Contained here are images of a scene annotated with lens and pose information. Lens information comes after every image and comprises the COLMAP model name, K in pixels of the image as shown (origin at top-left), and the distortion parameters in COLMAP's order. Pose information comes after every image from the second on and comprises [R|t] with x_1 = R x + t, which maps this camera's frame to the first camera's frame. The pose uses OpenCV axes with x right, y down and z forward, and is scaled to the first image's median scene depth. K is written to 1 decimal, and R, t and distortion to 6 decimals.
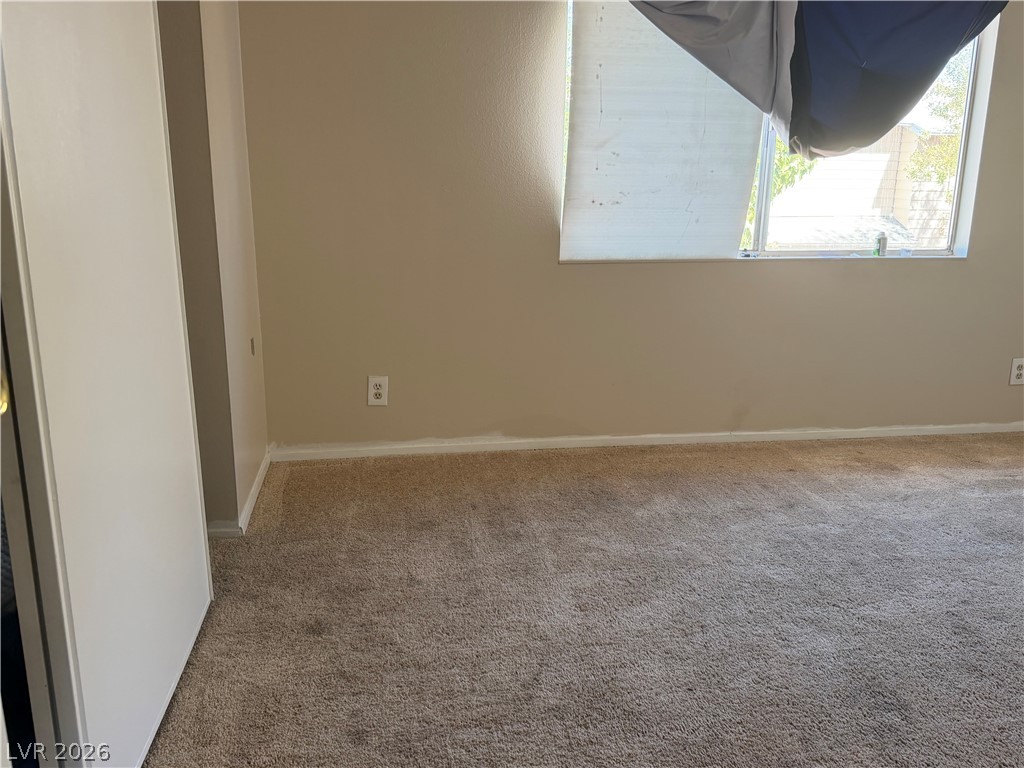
lens RADIAL K [[830.9, 0, 490.6], [0, 830.9, 387.8], [0, 0, 1]] dist [0.099747, -0.168846]
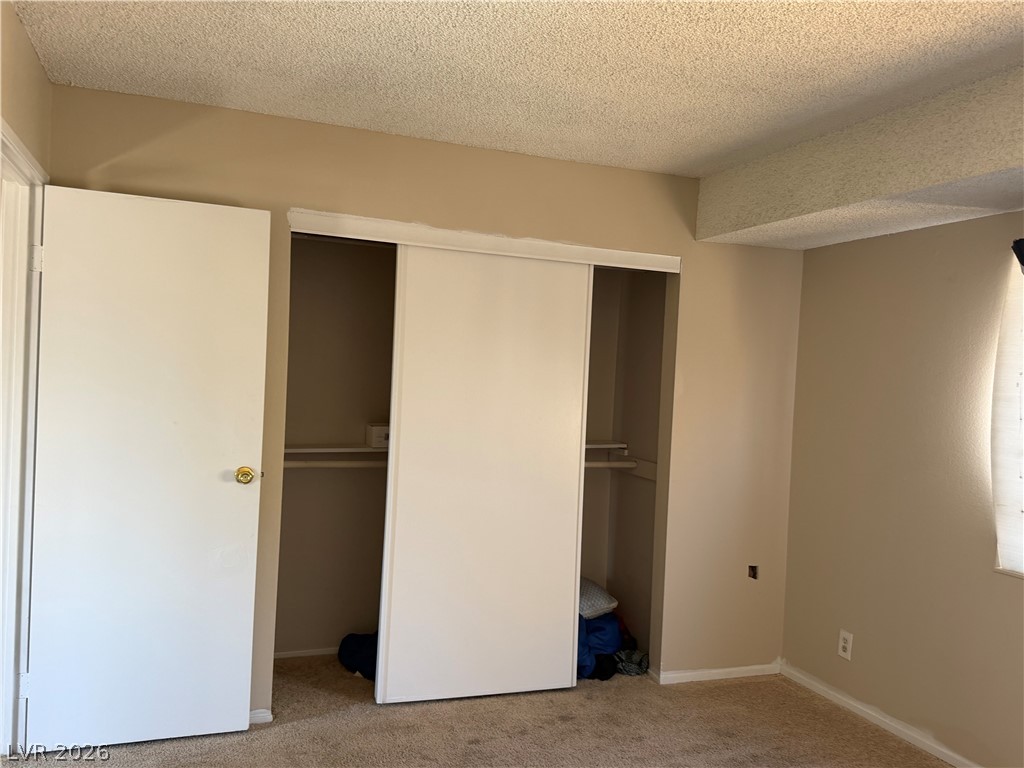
lens RADIAL K [[830.9, 0, 528.8], [0, 830.9, 395.0], [0, 0, 1]] dist [0.099747, -0.168846]
pose [[0.222964, 0.021762, -0.974584, 0.881307], [-0.298901, 0.953121, -0.047099, -0.137997], [0.927871, 0.301806, 0.219016, 0.258500]]
